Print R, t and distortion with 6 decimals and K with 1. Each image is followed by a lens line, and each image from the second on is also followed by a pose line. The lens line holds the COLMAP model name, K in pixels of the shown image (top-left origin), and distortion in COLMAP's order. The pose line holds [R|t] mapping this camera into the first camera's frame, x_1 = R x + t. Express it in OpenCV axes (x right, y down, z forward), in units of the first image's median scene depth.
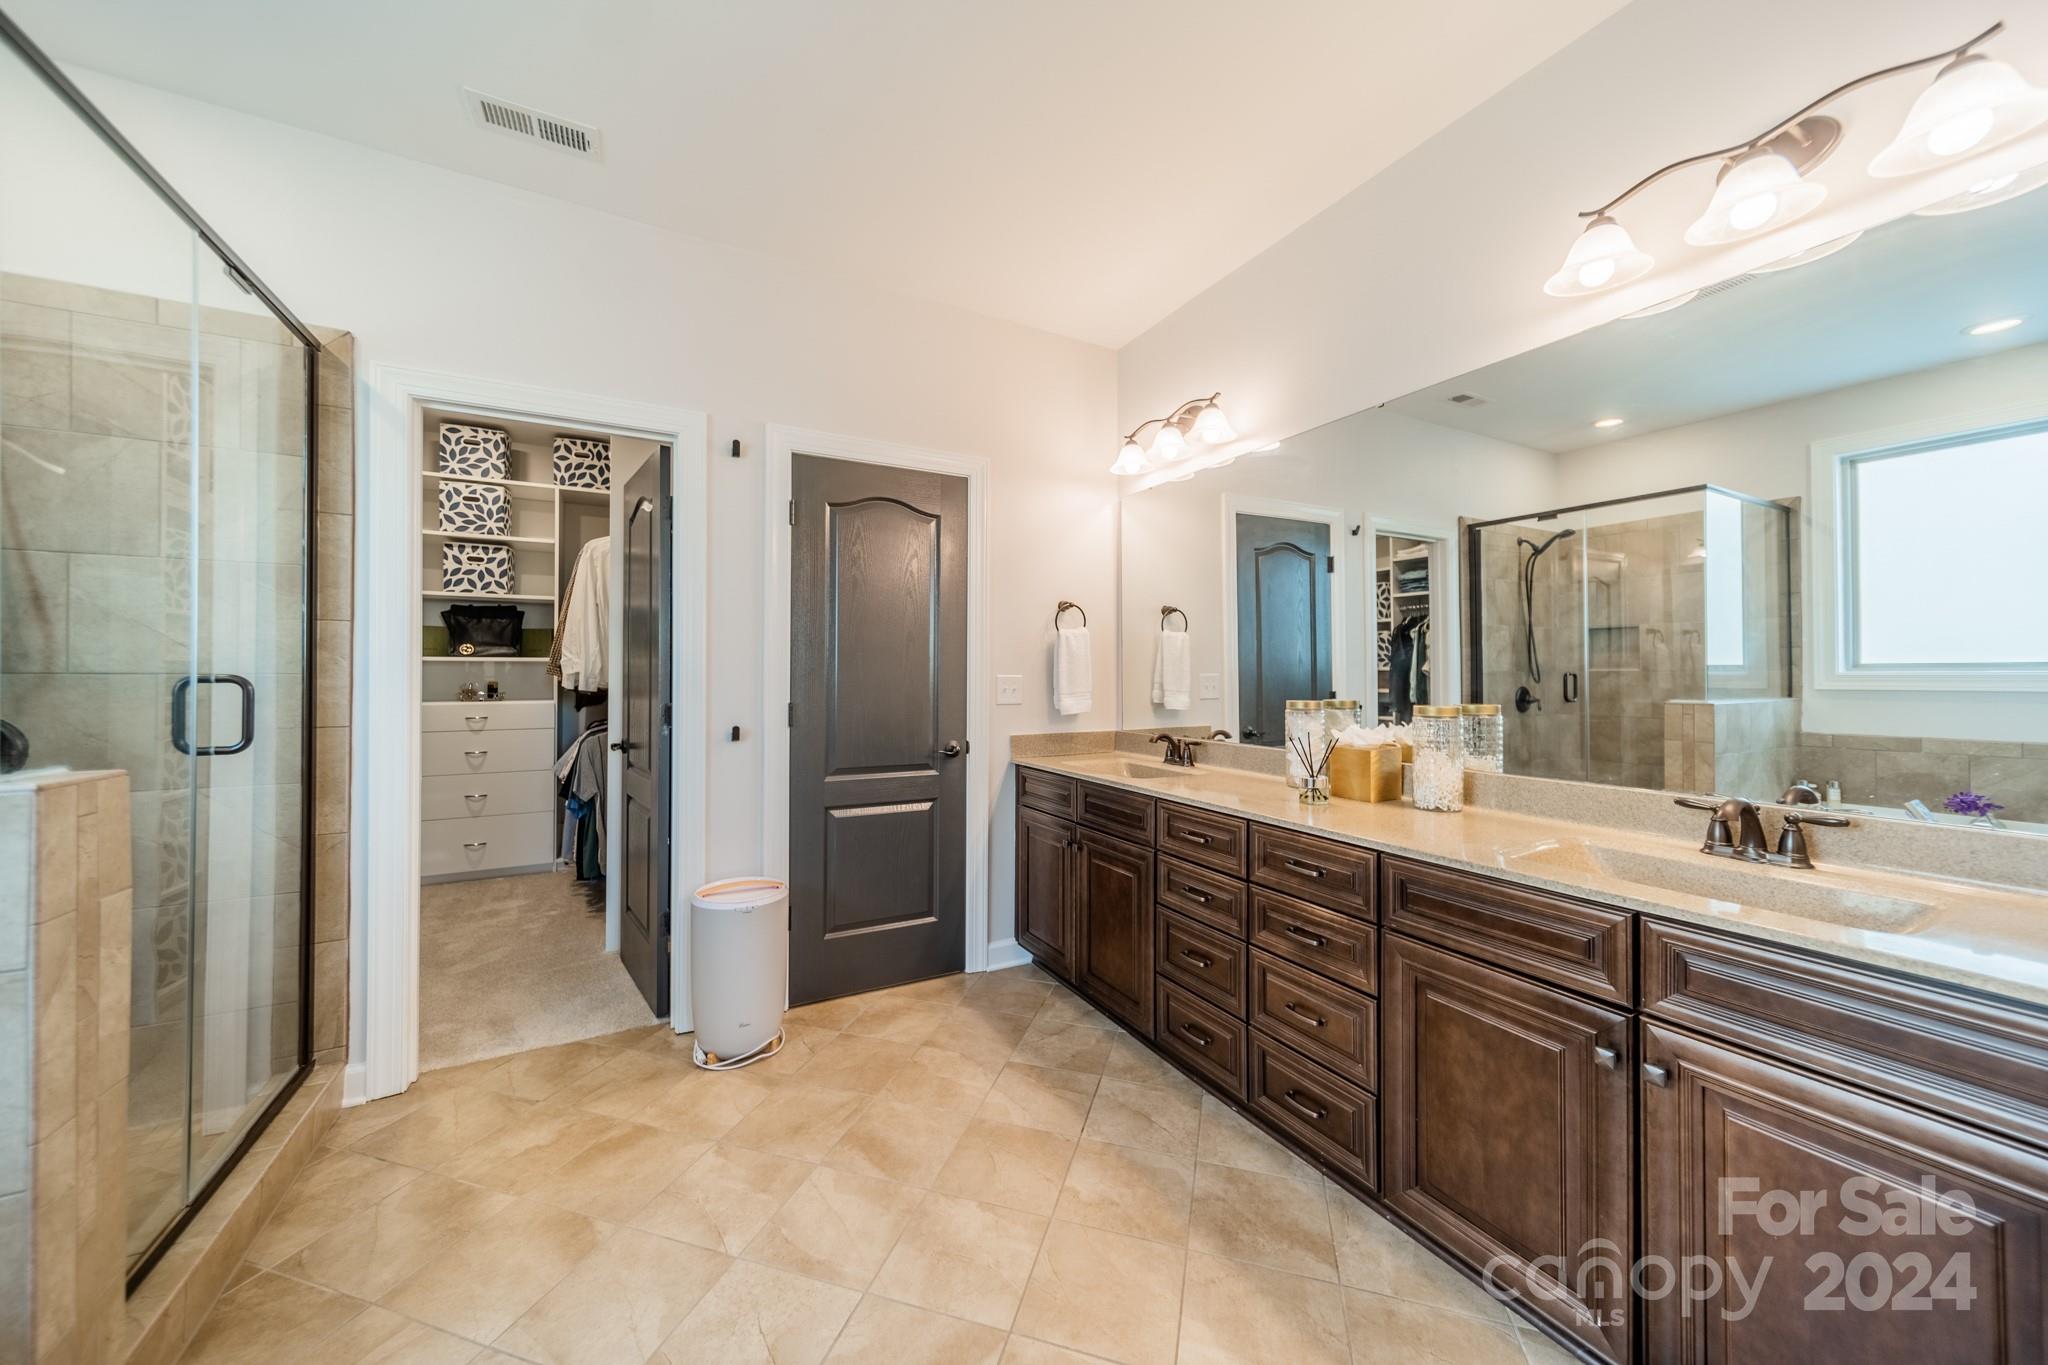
lens RADIAL K [[728.3, 0, 1024.0], [0, 728.3, 674.6], [0, 0, 1]] dist [0.005905, -0.000173]
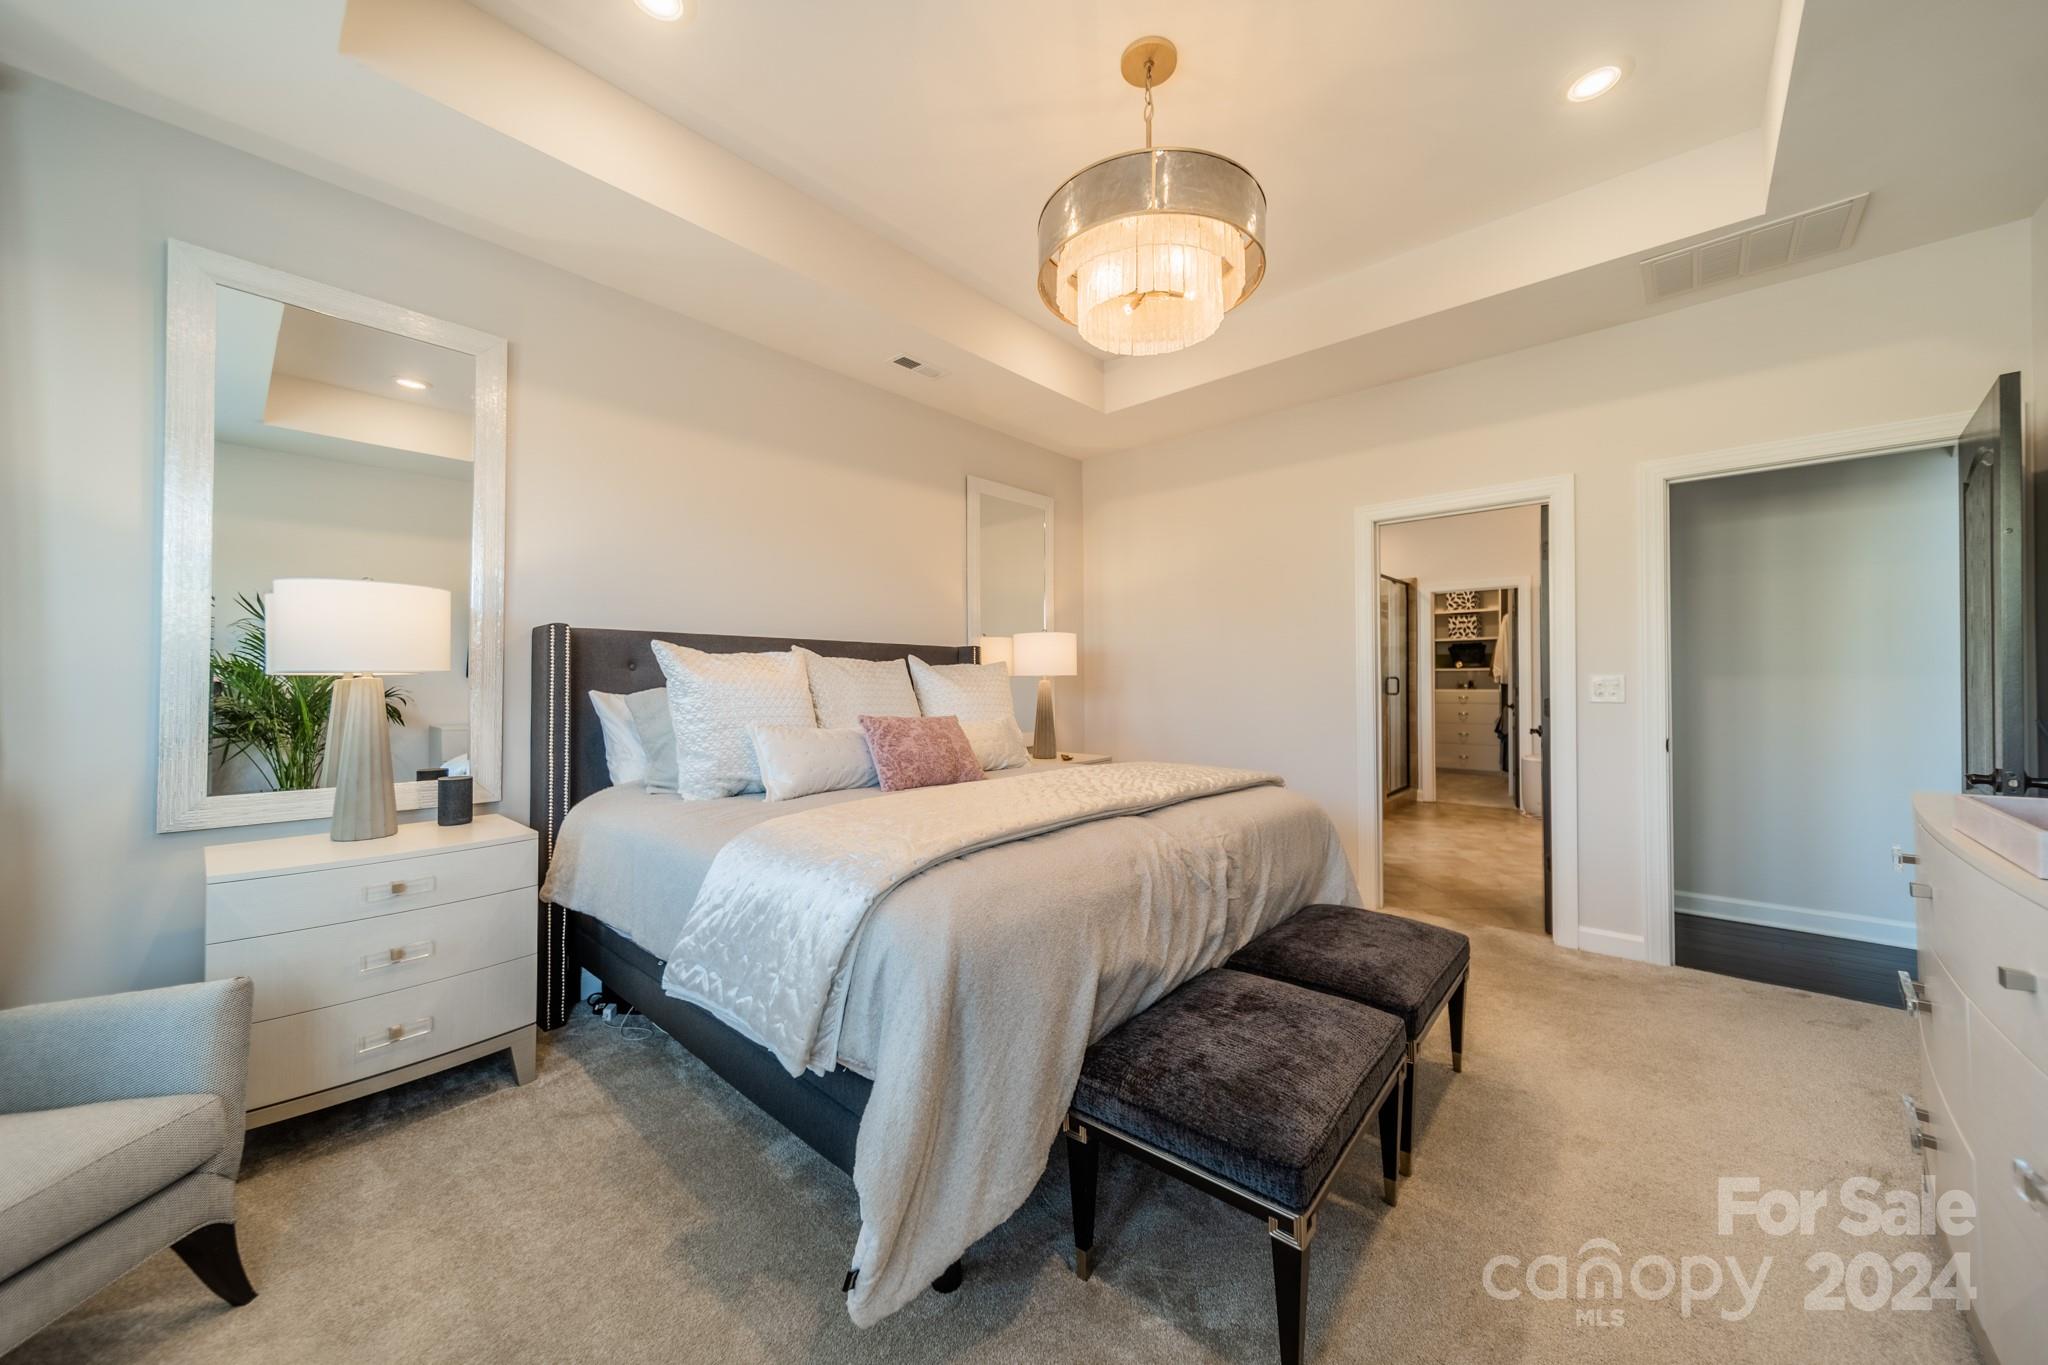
lens RADIAL K [[728.3, 0, 1024.0], [0, 728.3, 674.6], [0, 0, 1]] dist [0.005905, -0.000173]
pose [[0.338683, -0.003513, -0.940894, 0.816068], [0.002856, 0.999992, -0.002705, -0.003062], [0.940896, -0.001771, 0.338690, -0.920383]]
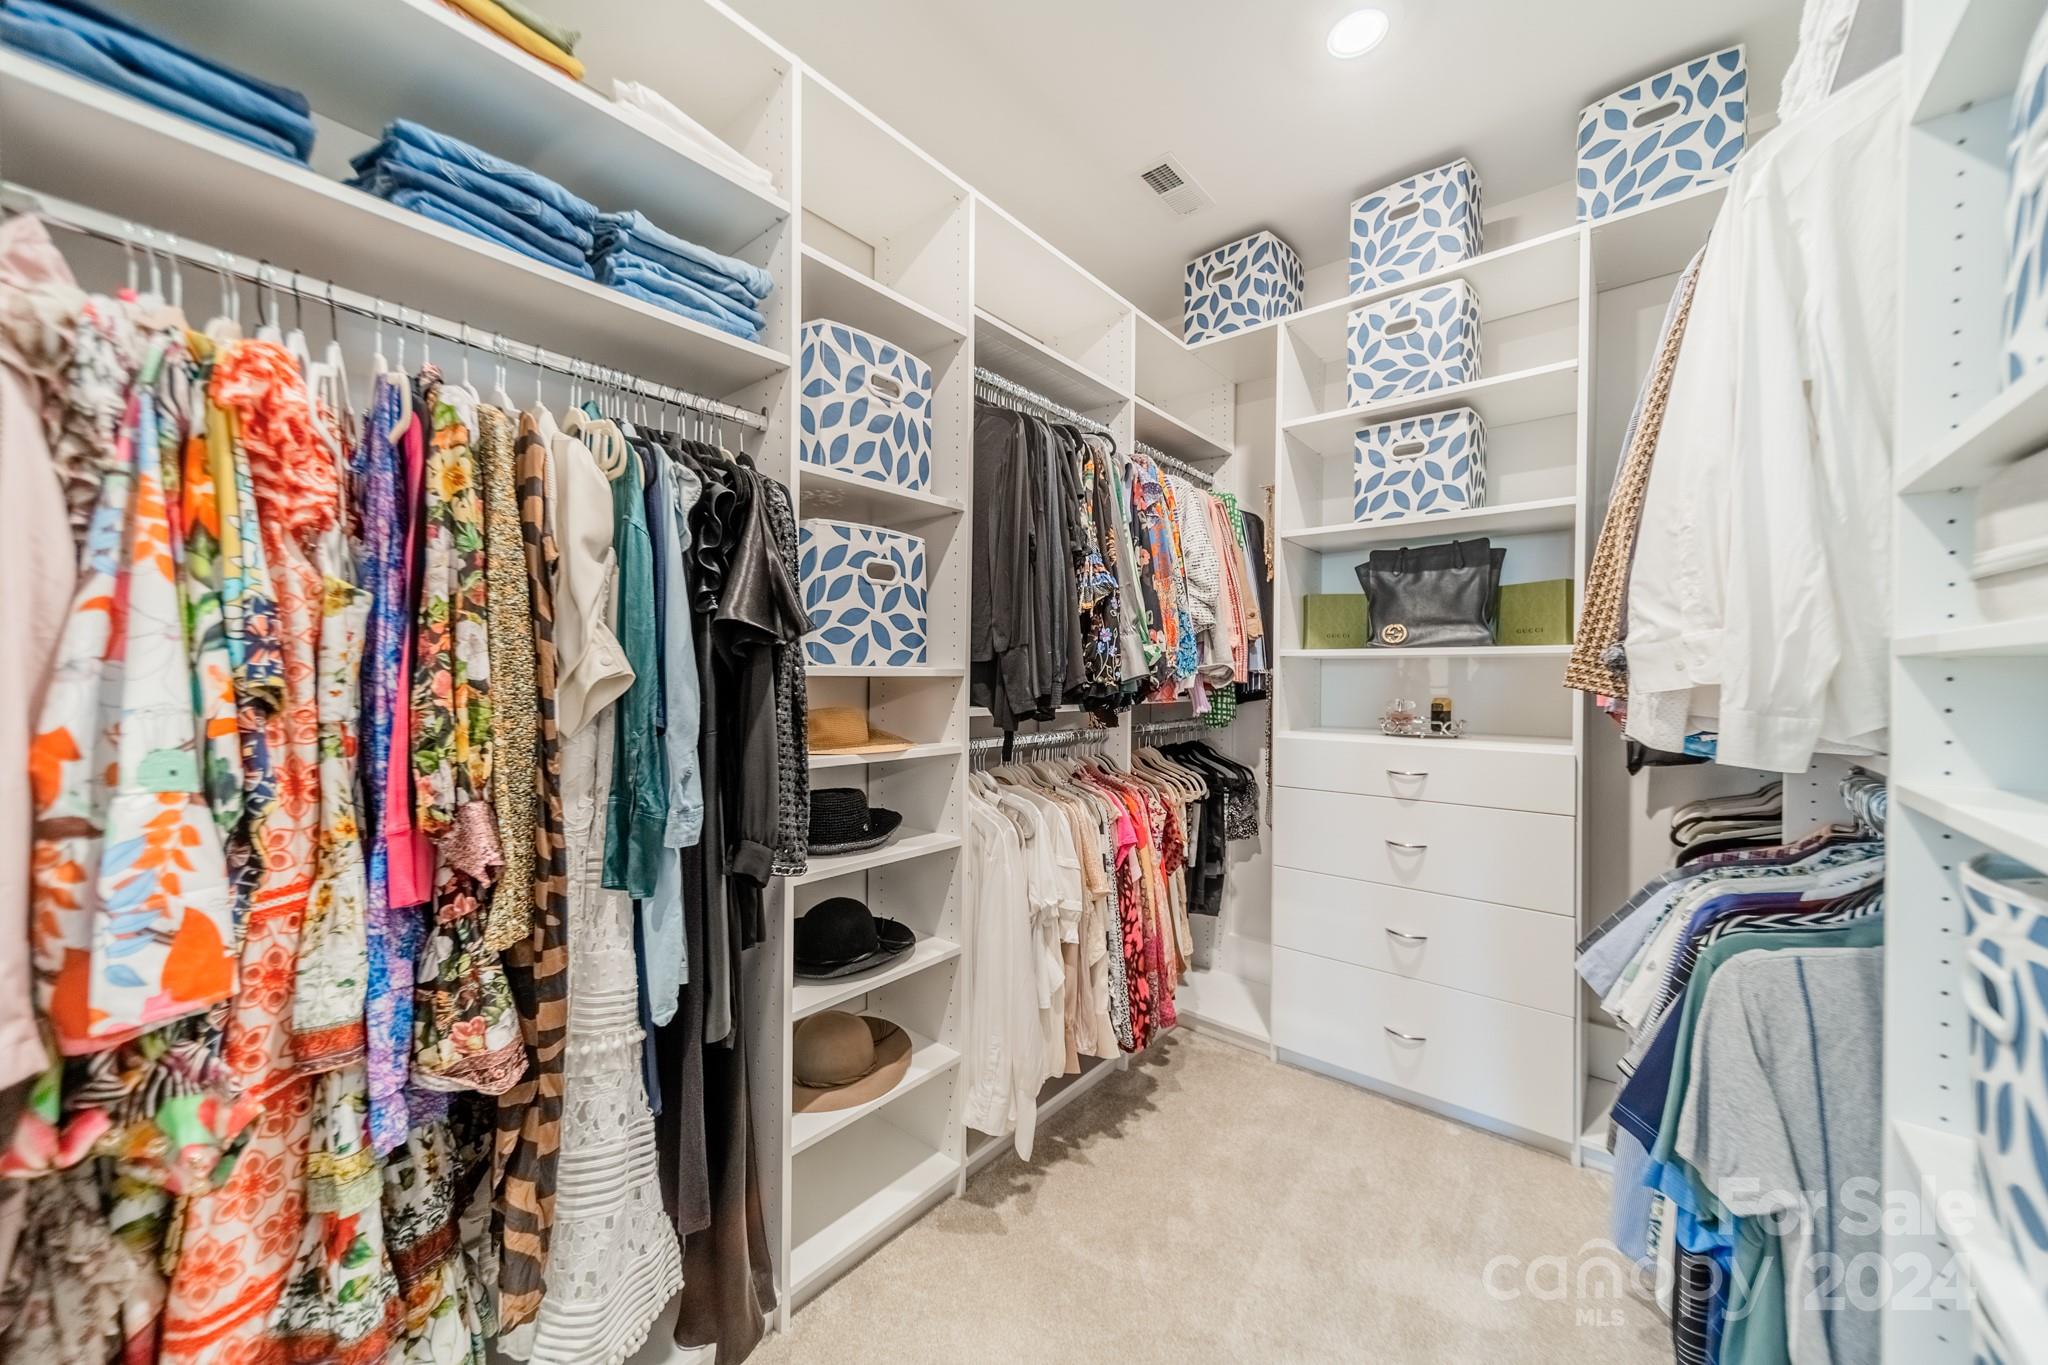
lens RADIAL K [[735.7, 0, 1029.6], [0, 735.7, 677.5], [0, 0, 1]] dist [0.008158, -0.000190]
pose [[0.376642, 0.004071, -0.926350, -0.383280], [-0.002511, 0.999991, 0.003374, -0.004535], [0.926355, 0.001055, 0.376649, 0.573604]]
